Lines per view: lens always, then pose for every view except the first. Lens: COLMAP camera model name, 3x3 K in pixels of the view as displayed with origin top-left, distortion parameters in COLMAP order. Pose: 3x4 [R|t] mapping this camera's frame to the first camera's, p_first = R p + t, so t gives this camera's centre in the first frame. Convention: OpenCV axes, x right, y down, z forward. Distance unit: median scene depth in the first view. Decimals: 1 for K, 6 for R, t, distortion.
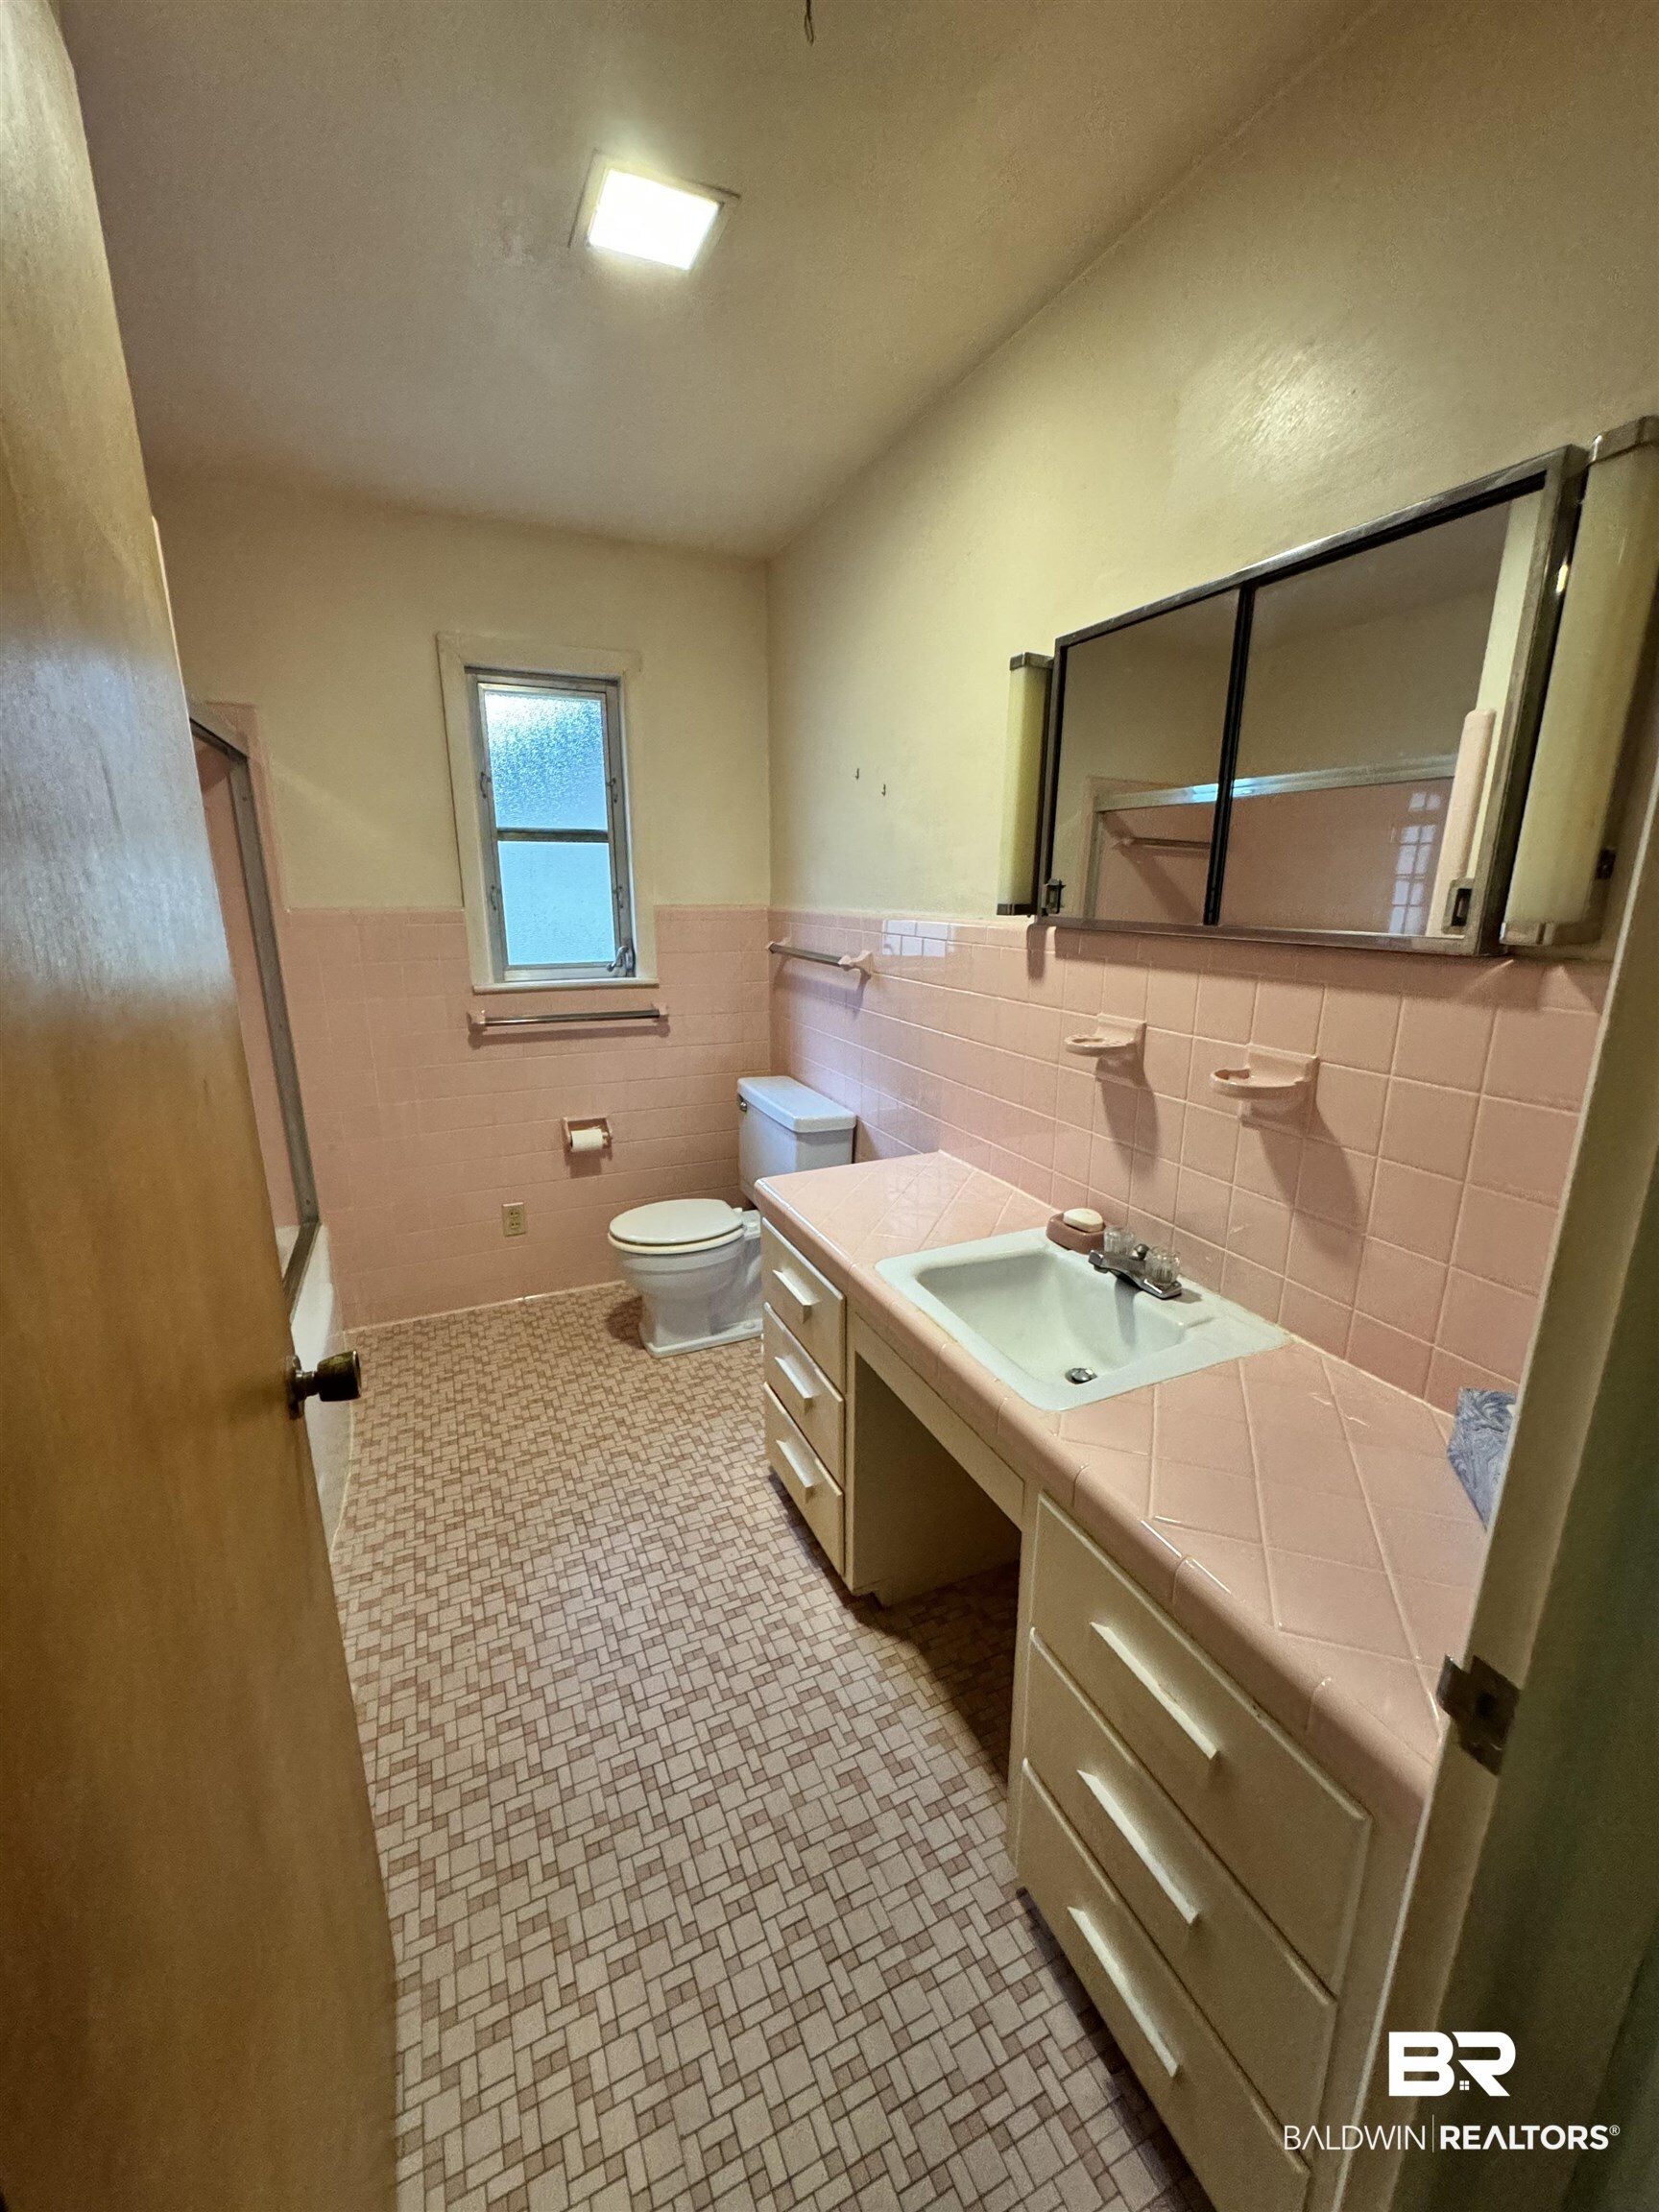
lens RADIAL K [[883.6, 0, 837.2], [0, 883.6, 1111.9], [0, 0, 1]] dist [0.004753, 0.000937]
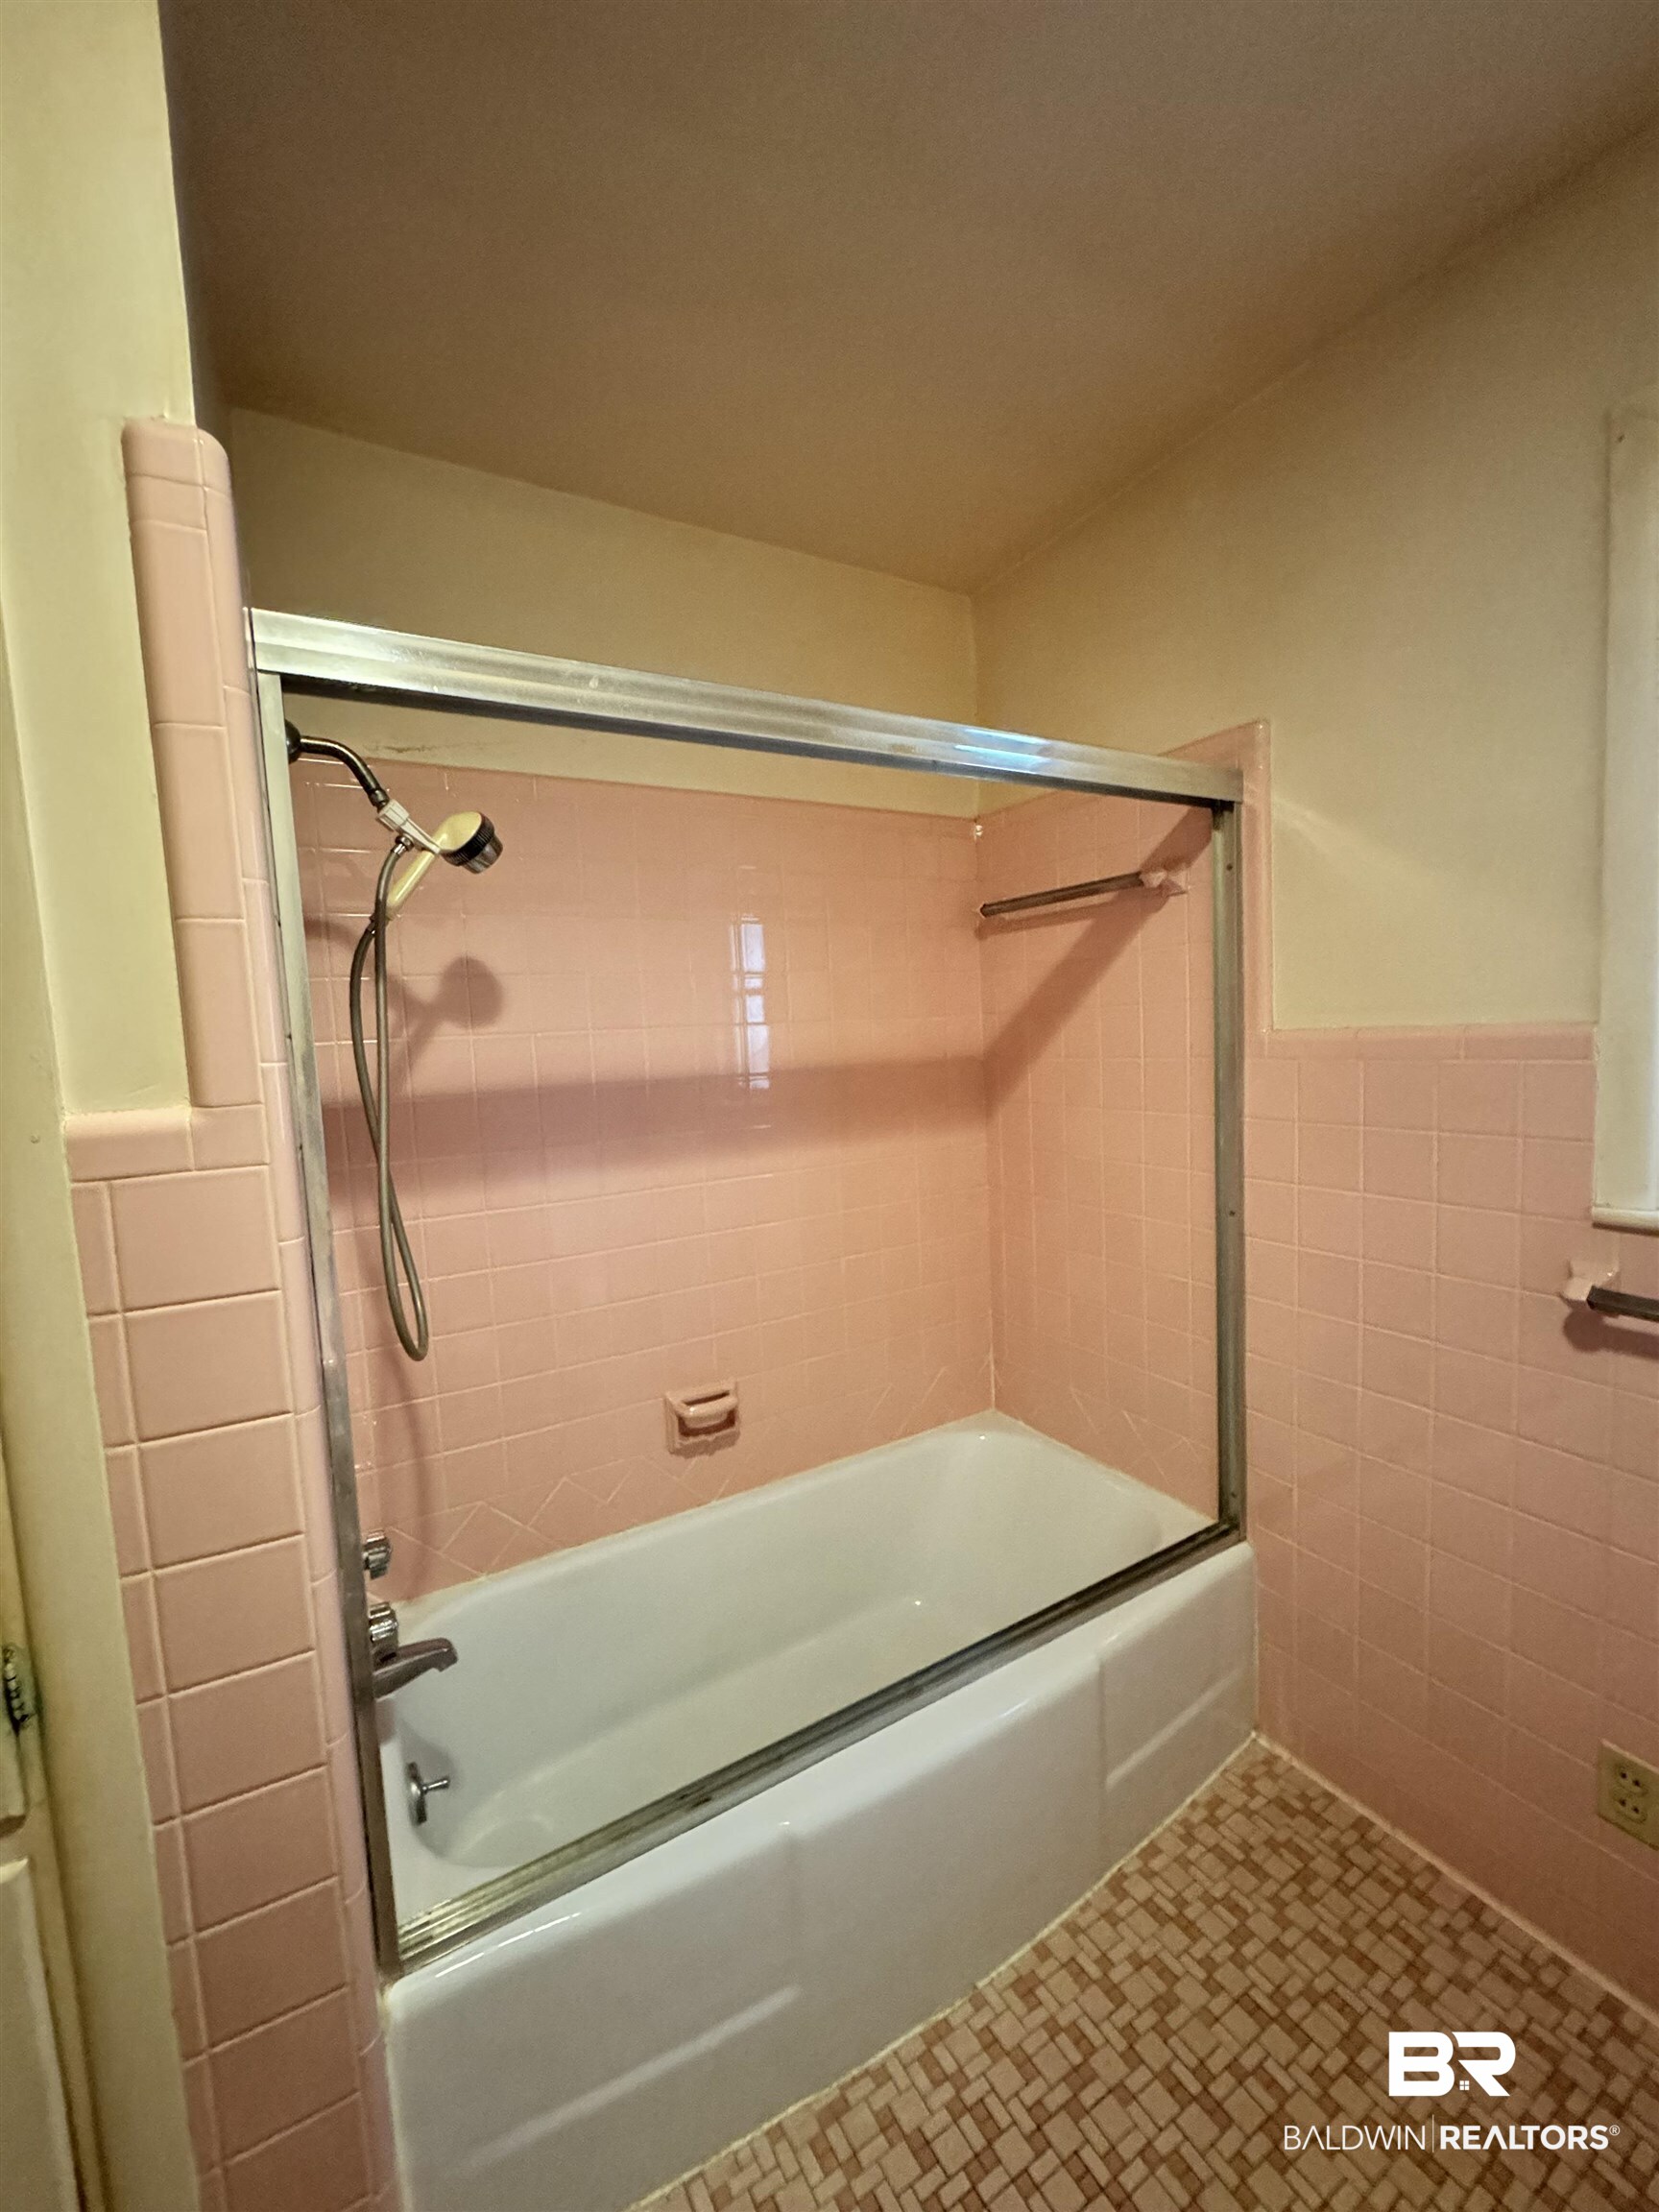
lens RADIAL K [[883.6, 0, 840.8], [0, 883.6, 1111.1], [0, 0, 1]] dist [0.004753, 0.000937]
pose [[0.093531, 0.085464, -0.991942, -0.031877], [-0.202380, 0.977141, 0.065106, -0.148465], [0.974830, 0.194659, 0.108689, 0.621408]]
